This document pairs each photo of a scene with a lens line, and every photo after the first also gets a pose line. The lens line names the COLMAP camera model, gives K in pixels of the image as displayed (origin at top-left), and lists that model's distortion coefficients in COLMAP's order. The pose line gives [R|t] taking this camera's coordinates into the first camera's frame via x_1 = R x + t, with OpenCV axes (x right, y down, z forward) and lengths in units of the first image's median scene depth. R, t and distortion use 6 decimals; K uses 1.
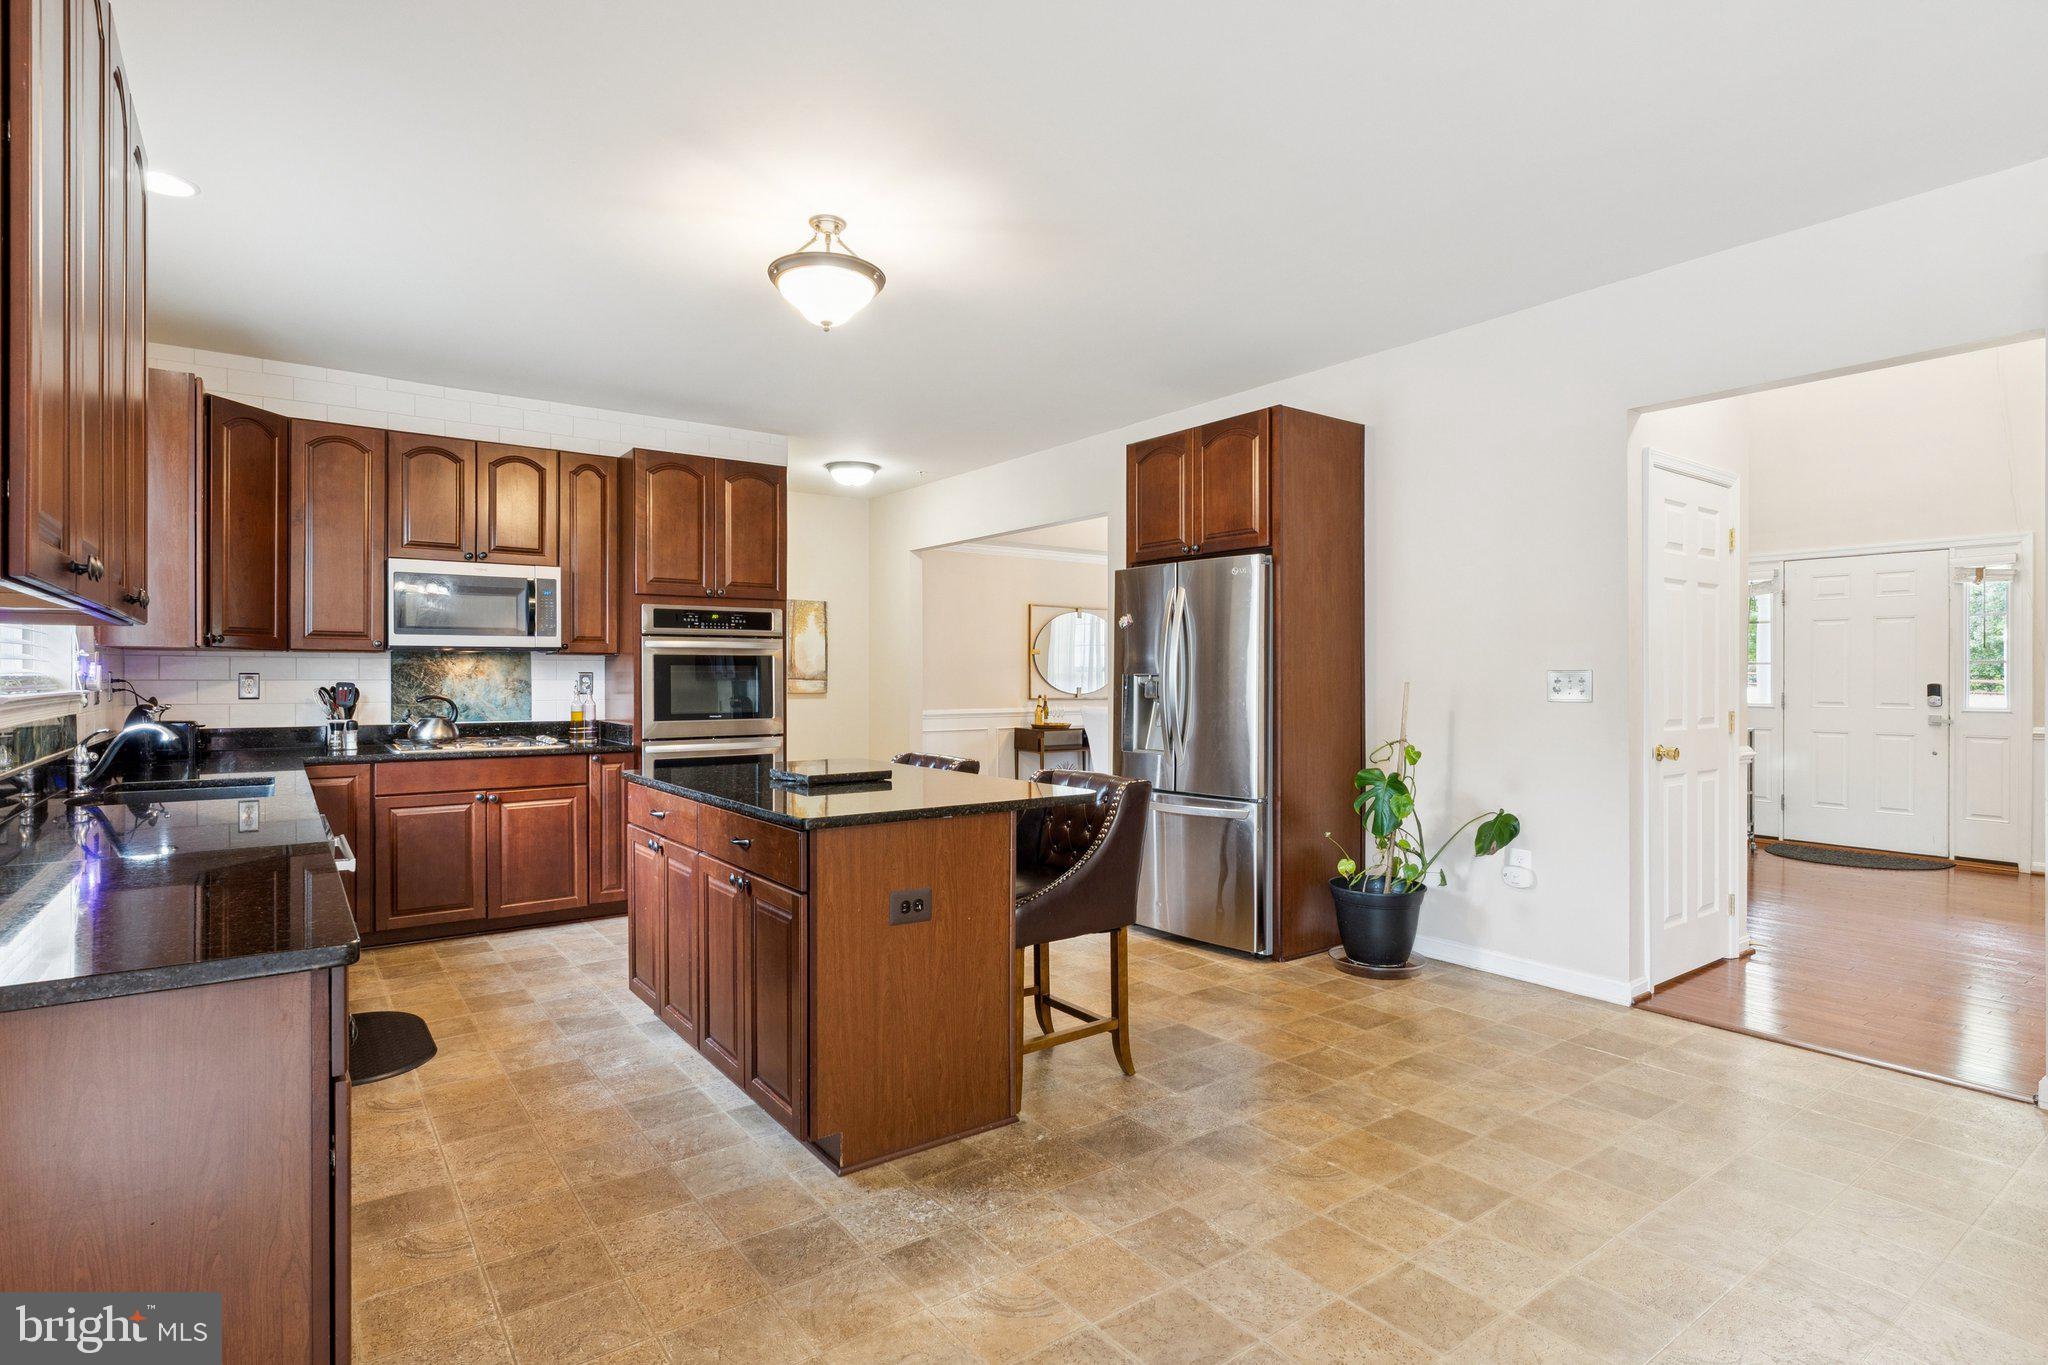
lens RADIAL K [[1022.1, 0, 1024.0], [0, 1022.1, 682.5], [0, 0, 1]] dist [0.002889, 0.000107]
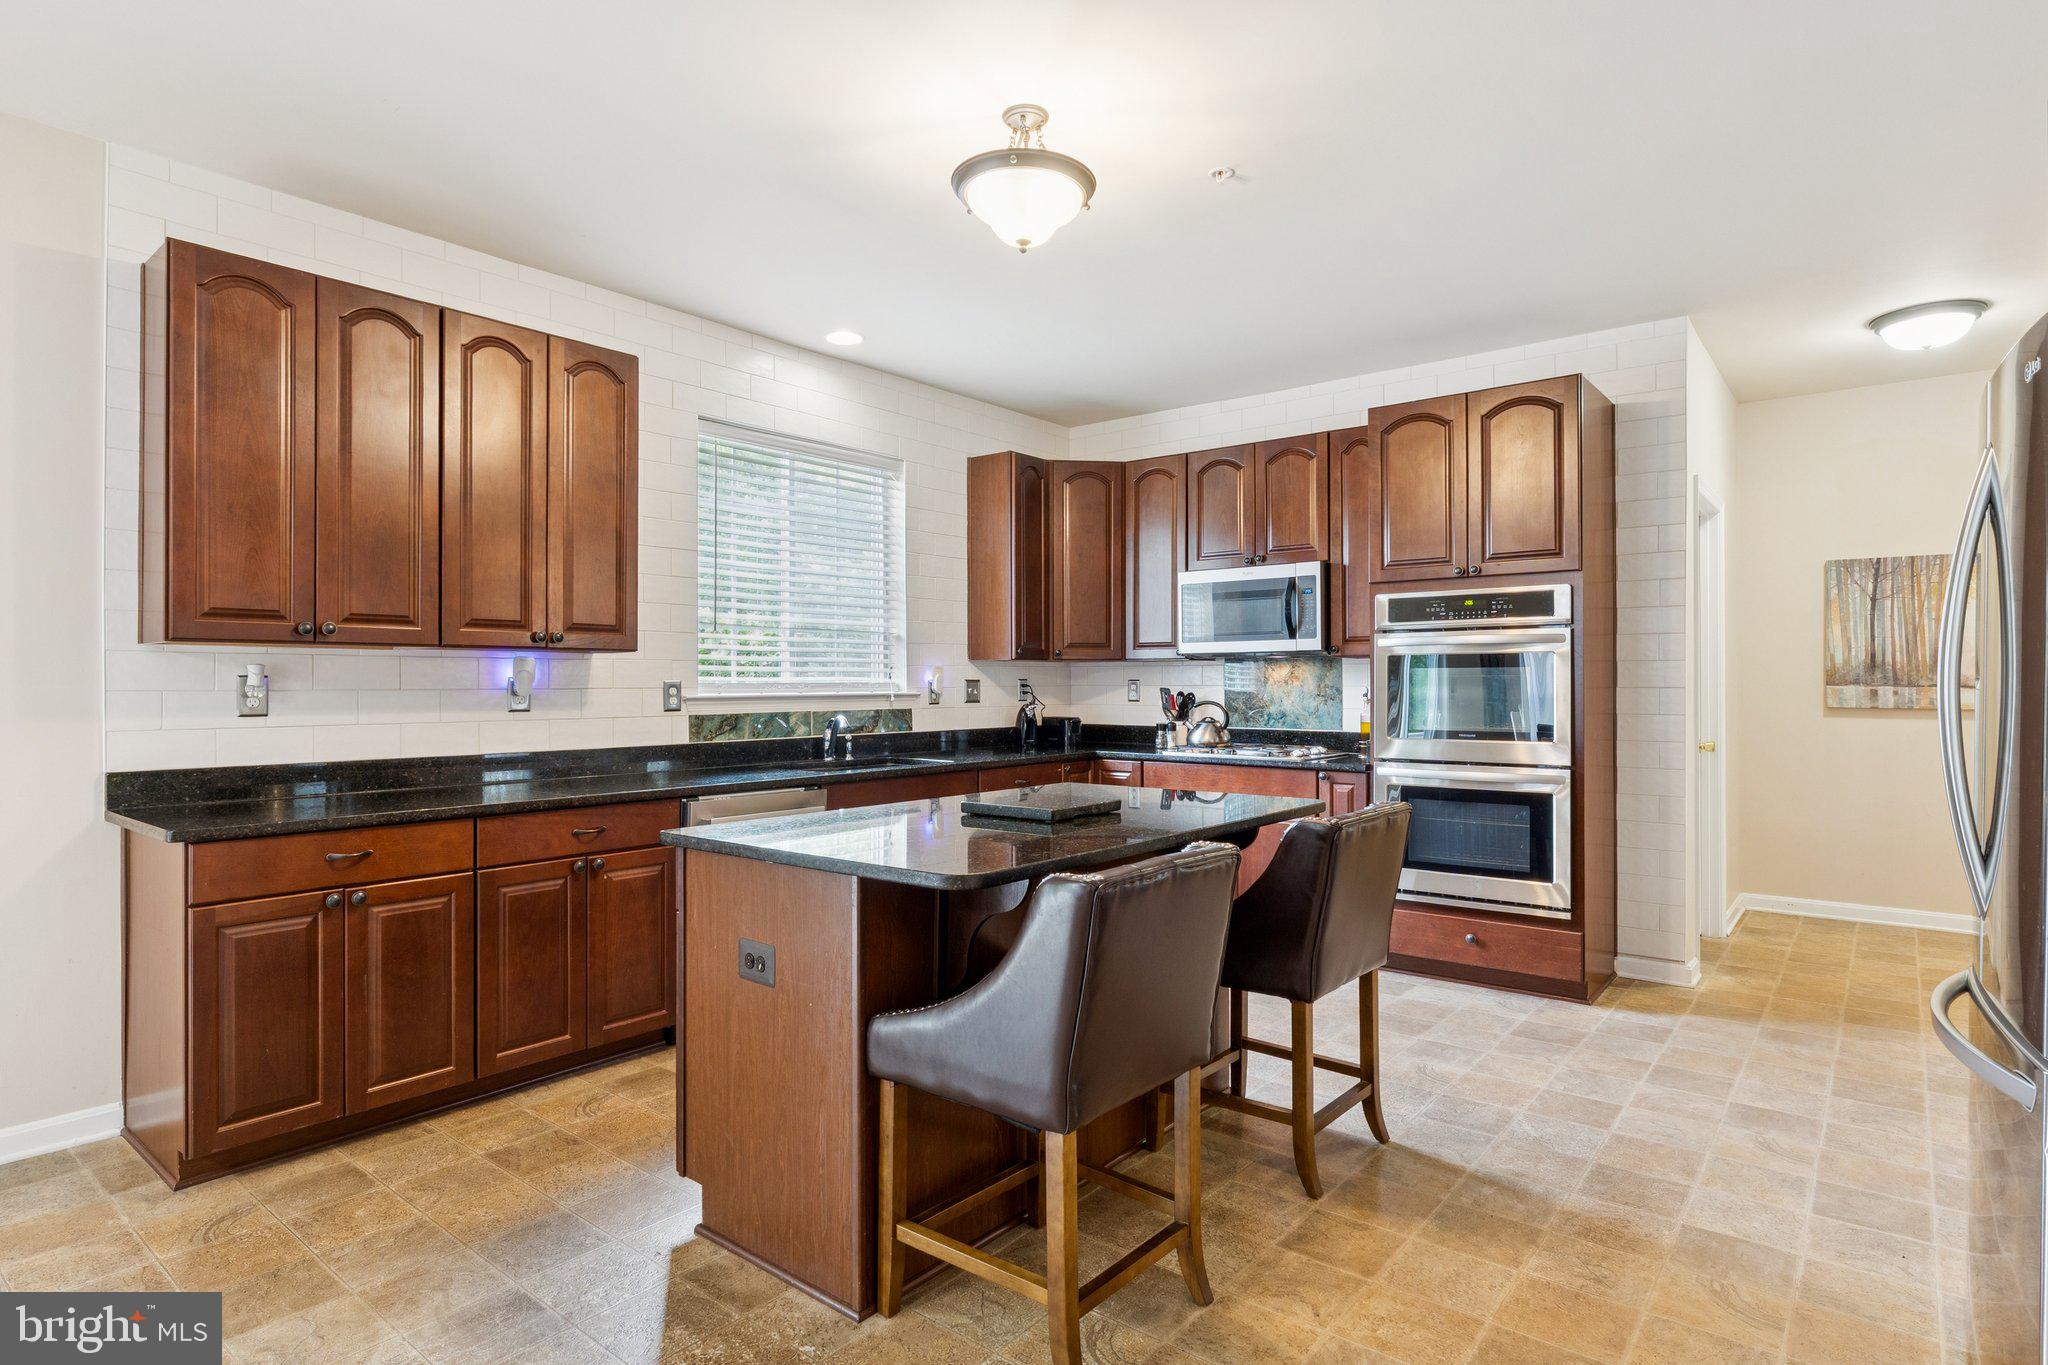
lens RADIAL K [[1091.4, 0, 1024.0], [0, 1091.4, 682.5], [0, 0, 1]] dist [-0.000163, -0.000244]
pose [[0.250153, 0.000642, -0.968206, 0.415581], [-0.005315, 0.999986, -0.000710, -0.003821], [0.968192, 0.005324, 0.250152, 0.516169]]
